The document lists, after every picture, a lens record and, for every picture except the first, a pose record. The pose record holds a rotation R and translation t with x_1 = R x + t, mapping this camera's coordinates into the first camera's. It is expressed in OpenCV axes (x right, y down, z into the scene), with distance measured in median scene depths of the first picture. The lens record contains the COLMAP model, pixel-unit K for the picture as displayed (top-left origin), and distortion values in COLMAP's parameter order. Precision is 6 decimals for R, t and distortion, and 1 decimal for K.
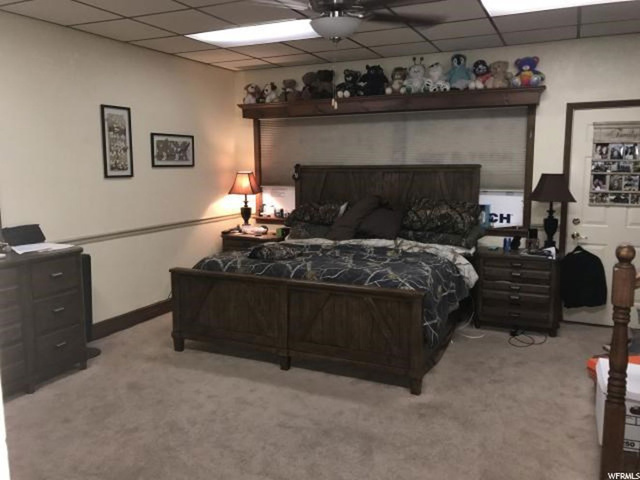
lens RADIAL K [[528.9, 0, 321.6], [0, 528.9, 235.5], [0, 0, 1]] dist [0.052516, -0.013987]
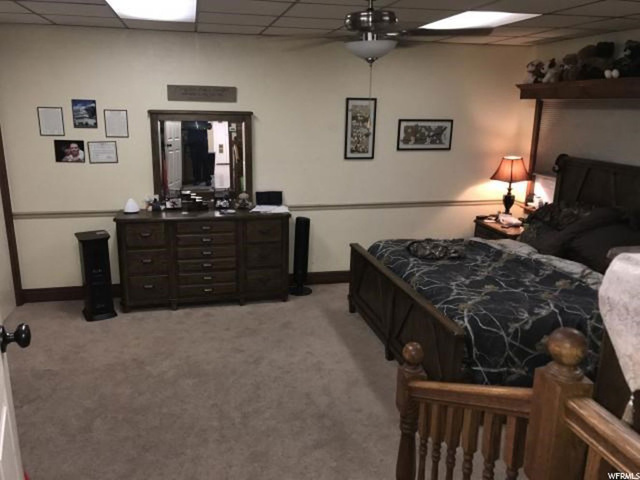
lens RADIAL K [[528.9, 0, 321.8], [0, 528.9, 243.6], [0, 0, 1]] dist [0.052516, -0.013987]
pose [[0.629495, 0.219098, -0.745474, 0.417547], [-0.130552, 0.975605, 0.176495, -0.103203], [0.765958, -0.013780, 0.642743, 0.145733]]
